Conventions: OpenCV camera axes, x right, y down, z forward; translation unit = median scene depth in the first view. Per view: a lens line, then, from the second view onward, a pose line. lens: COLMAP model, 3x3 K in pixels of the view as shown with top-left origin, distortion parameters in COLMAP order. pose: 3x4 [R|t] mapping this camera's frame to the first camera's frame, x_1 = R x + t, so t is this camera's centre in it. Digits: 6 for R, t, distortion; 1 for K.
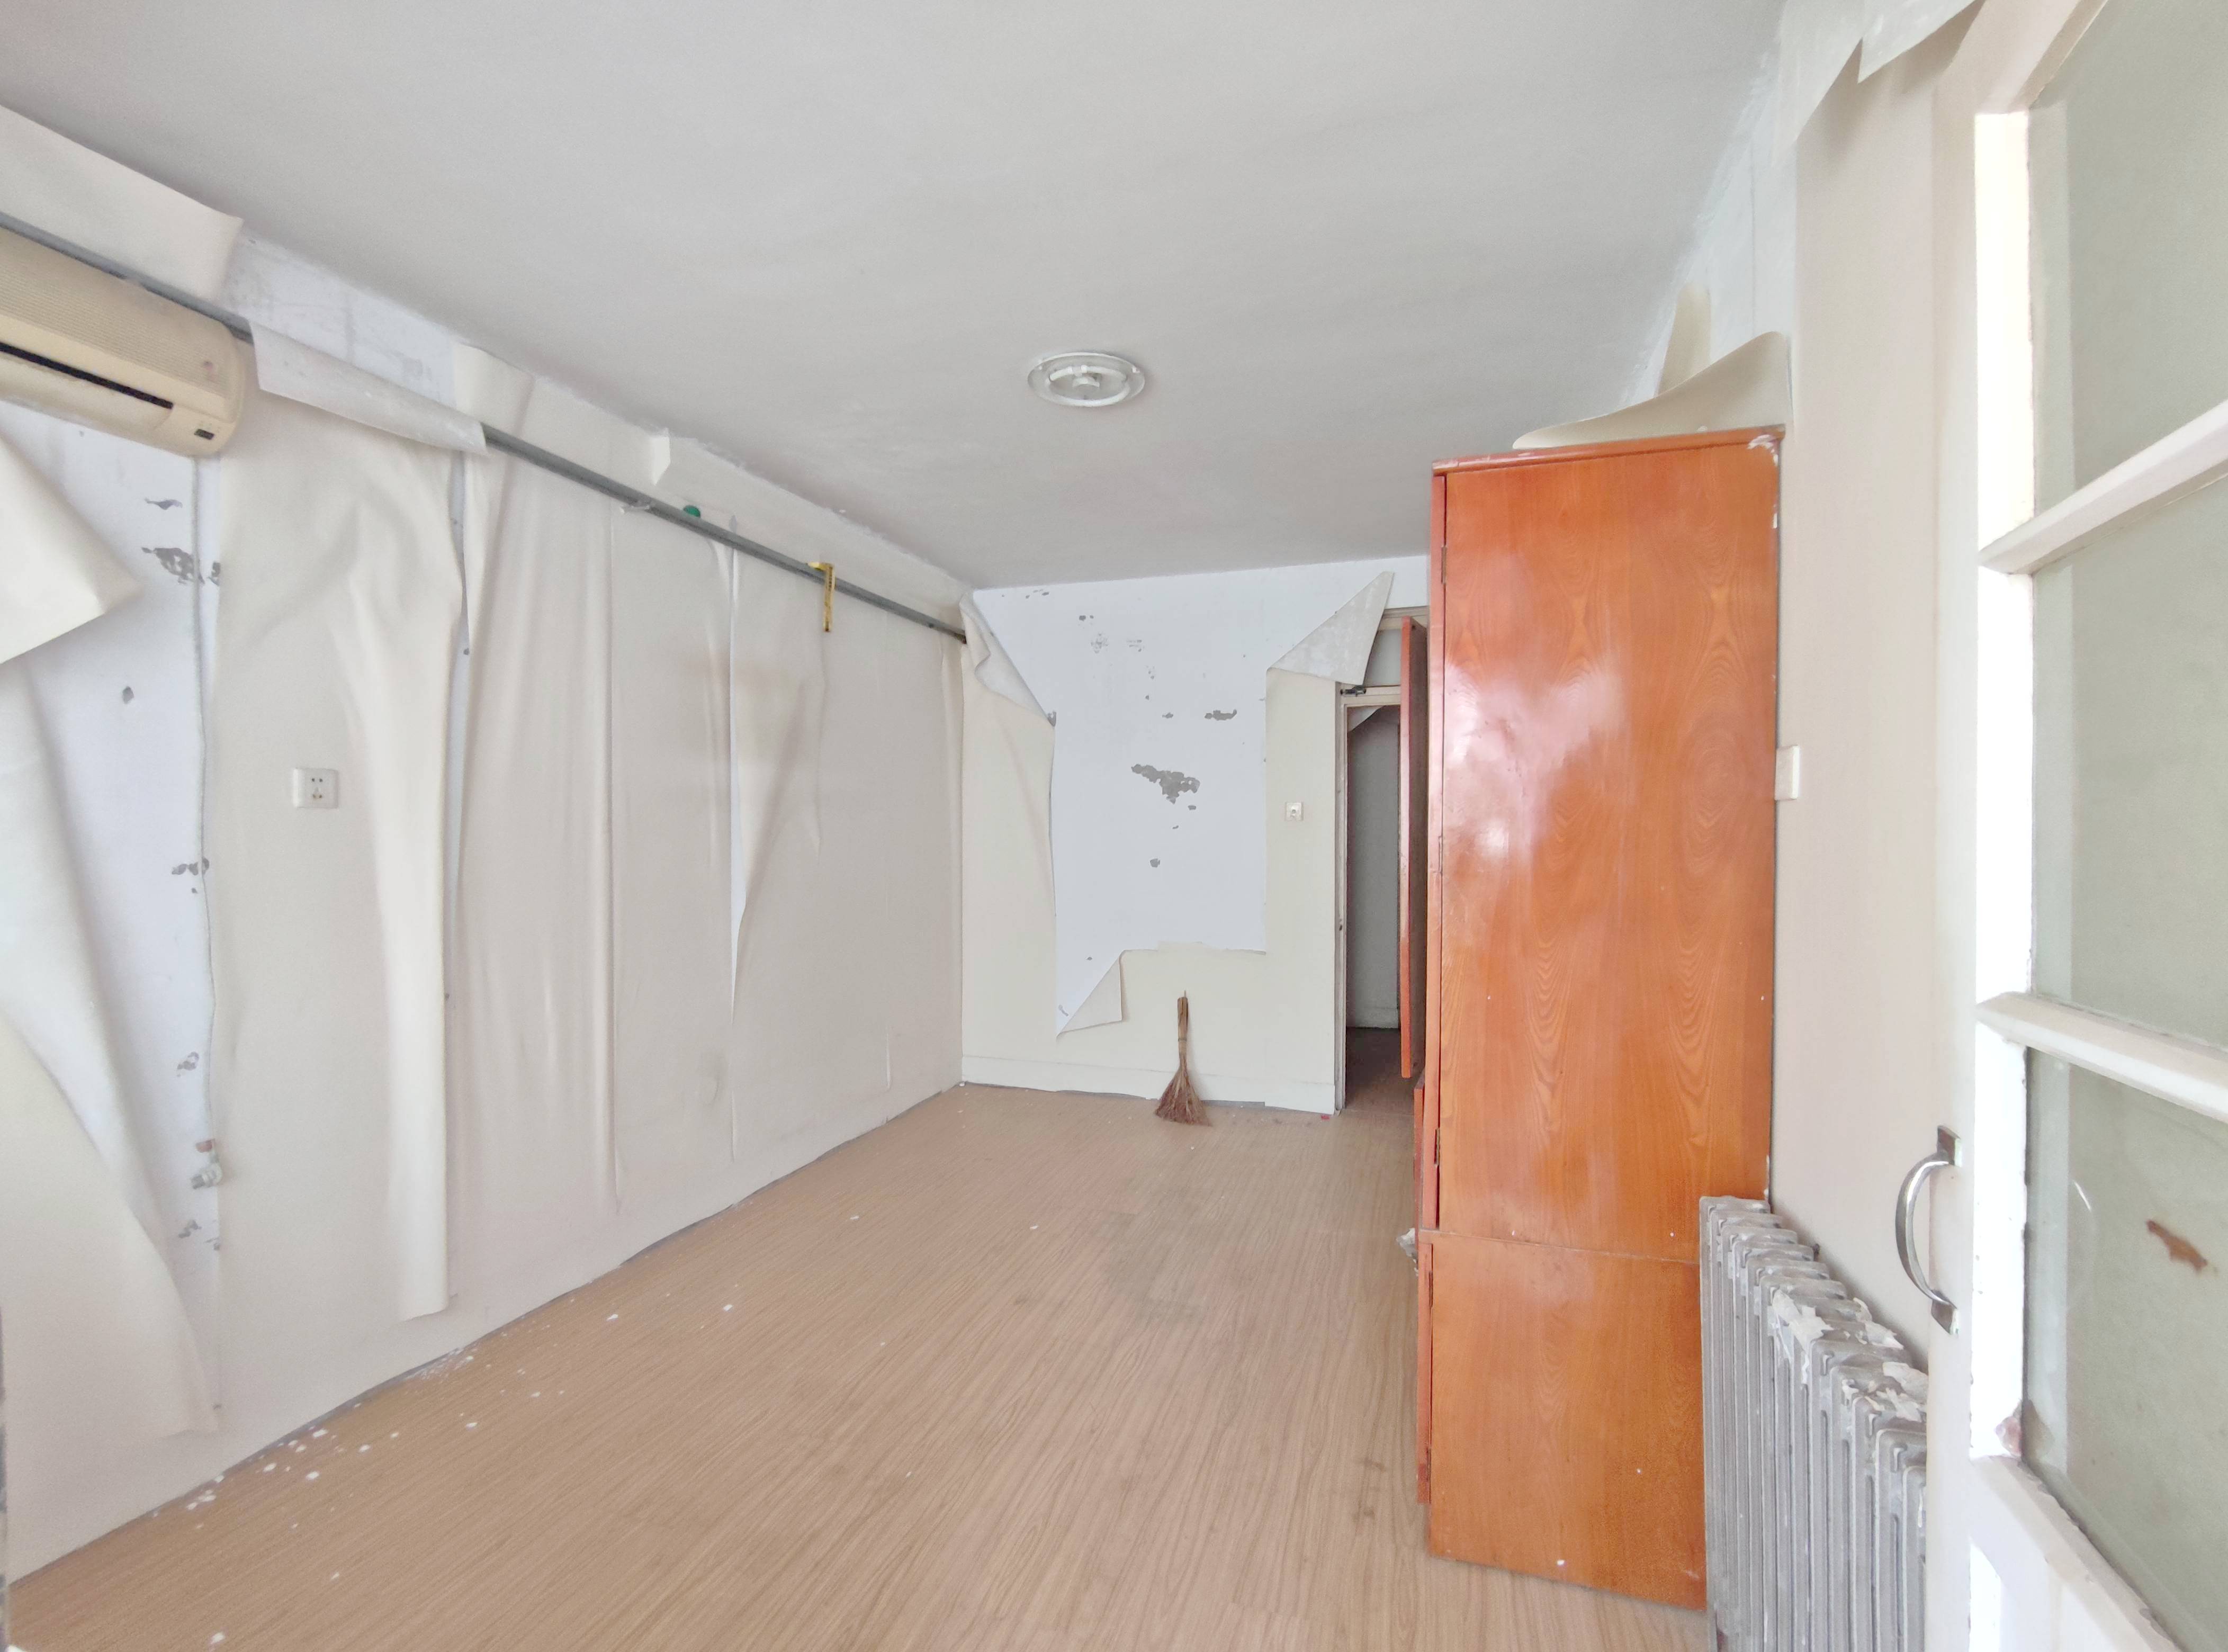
lens RADIAL K [[1028.4, 0, 1112.1], [0, 1028.4, 824.2], [0, 0, 1]] dist [-0.001586, -0.000040]
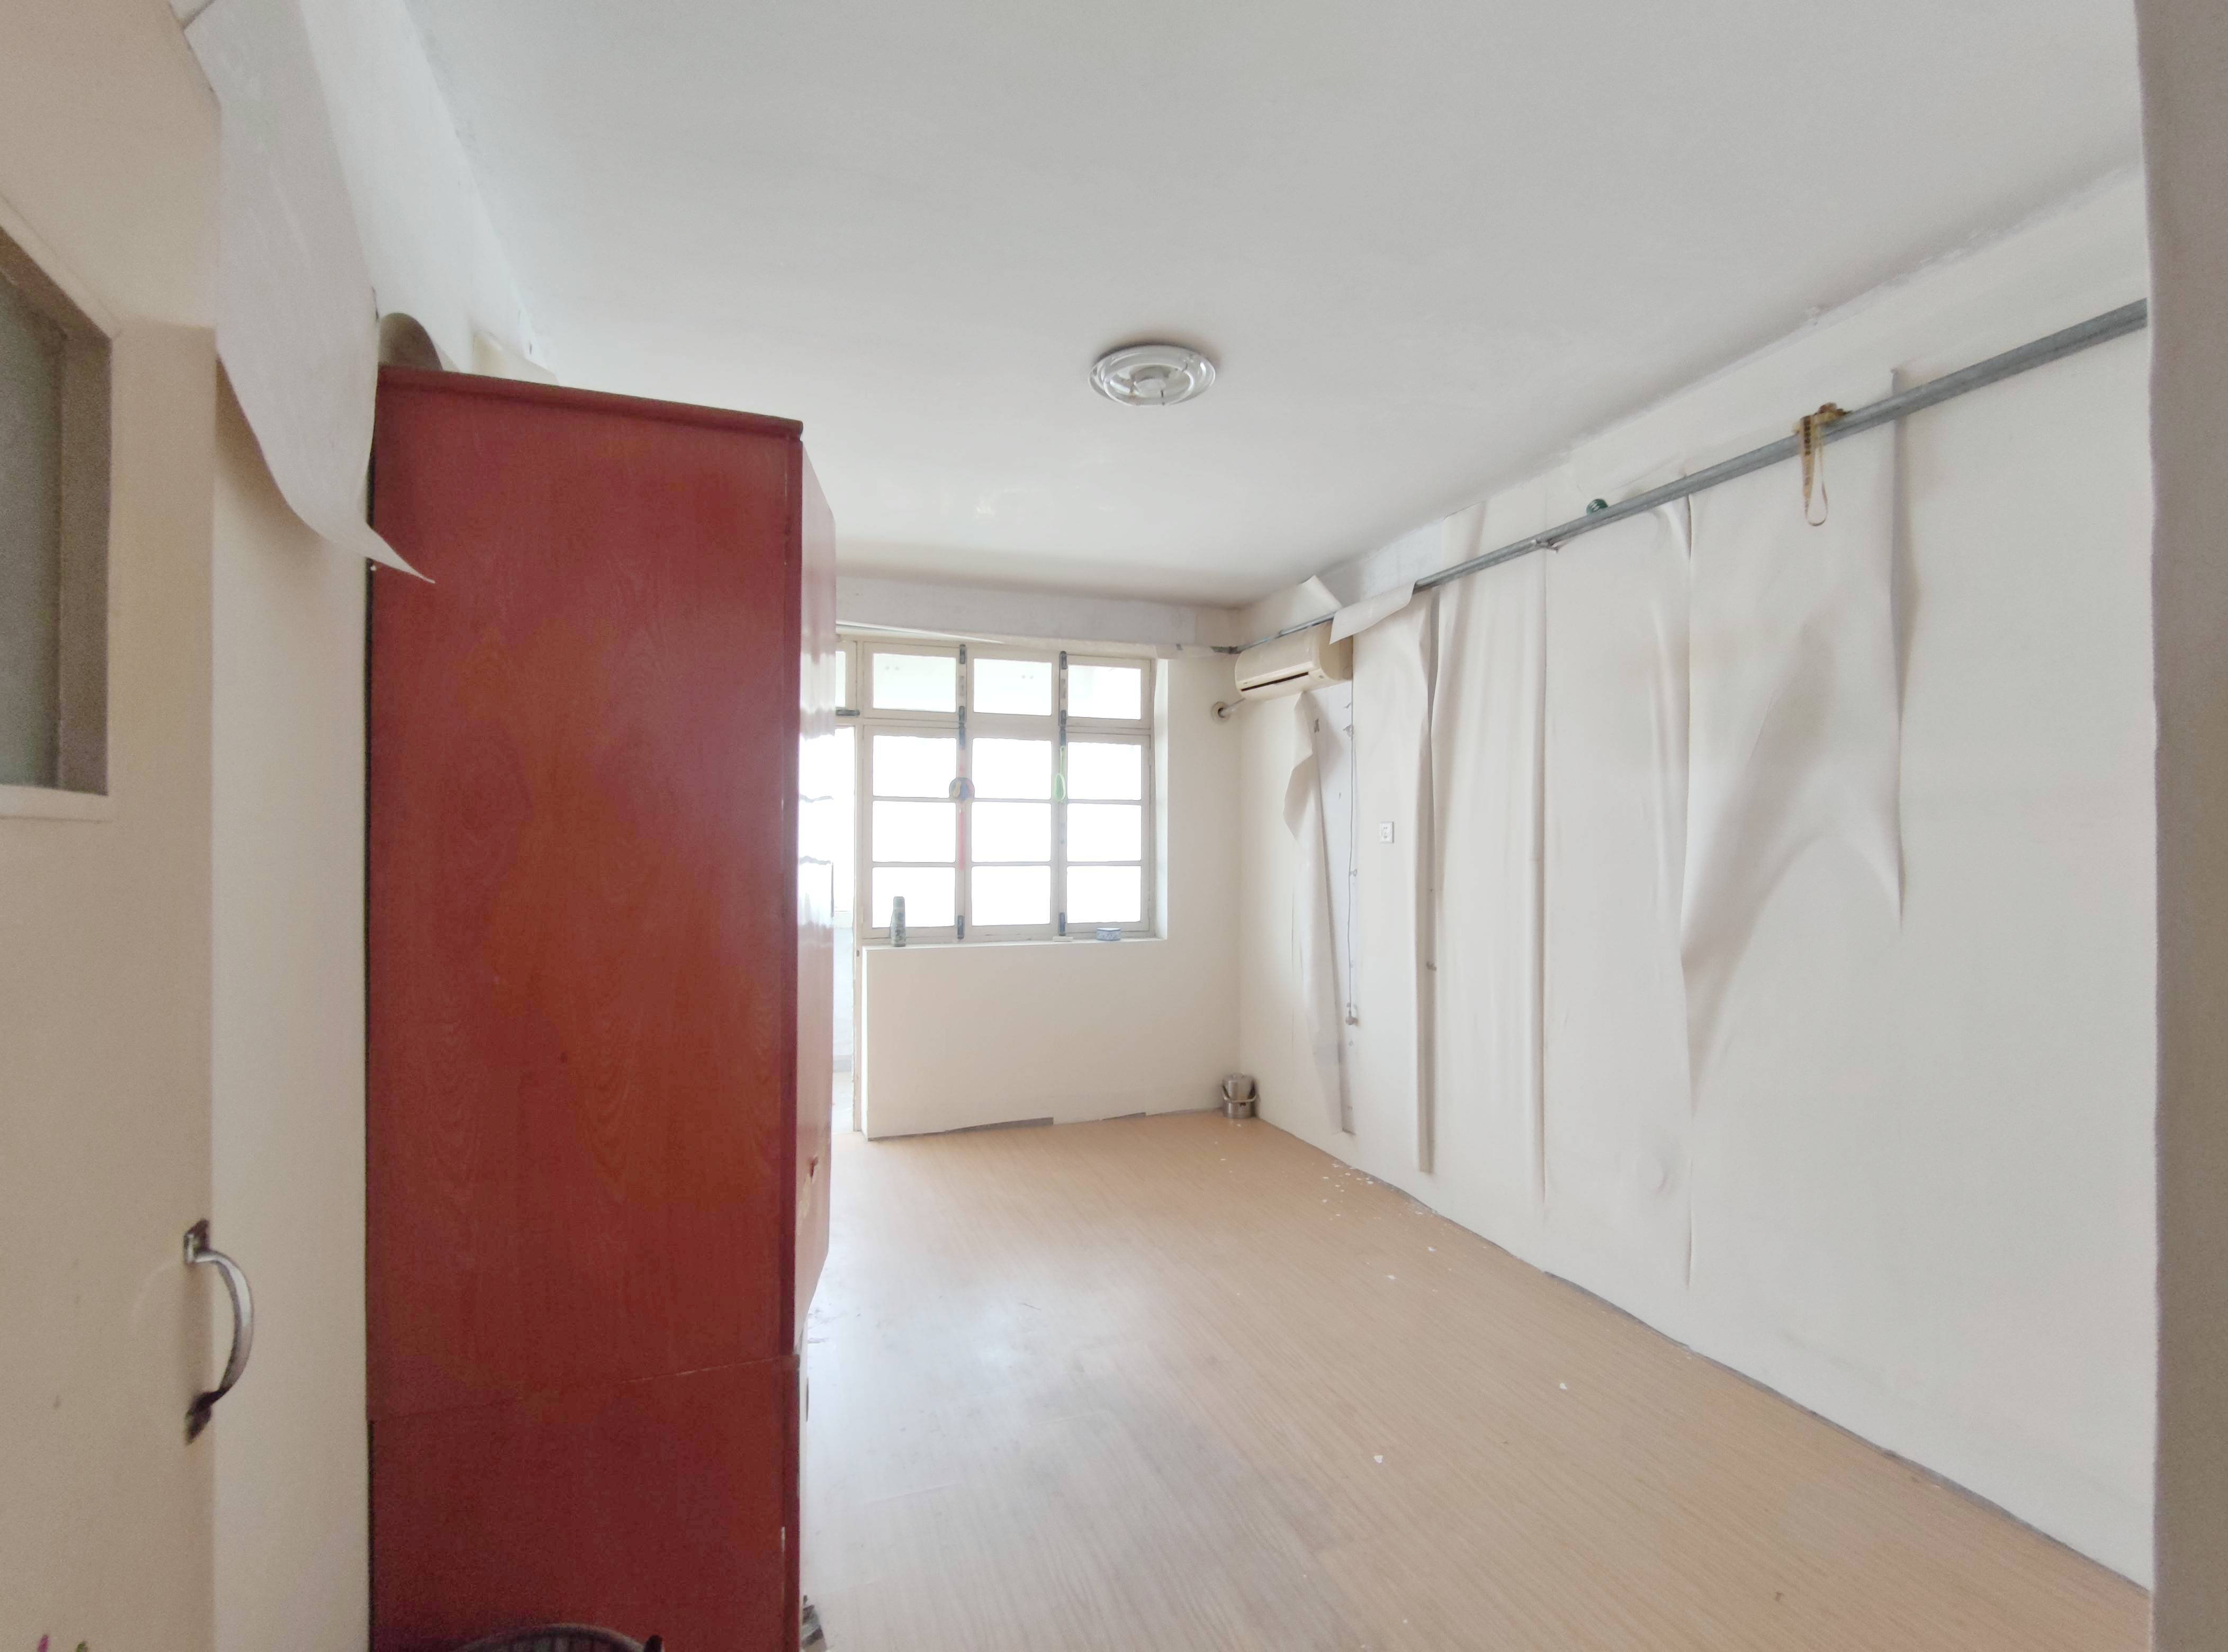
lens RADIAL K [[1028.4, 0, 1112.4], [0, 1028.4, 836.4], [0, 0, 1]] dist [-0.001586, -0.000040]
pose [[-0.798995, -0.012408, -0.601210, 0.469898], [-0.002590, 0.999849, -0.017192, 0.003335], [0.601333, -0.012179, -0.798906, 1.447275]]
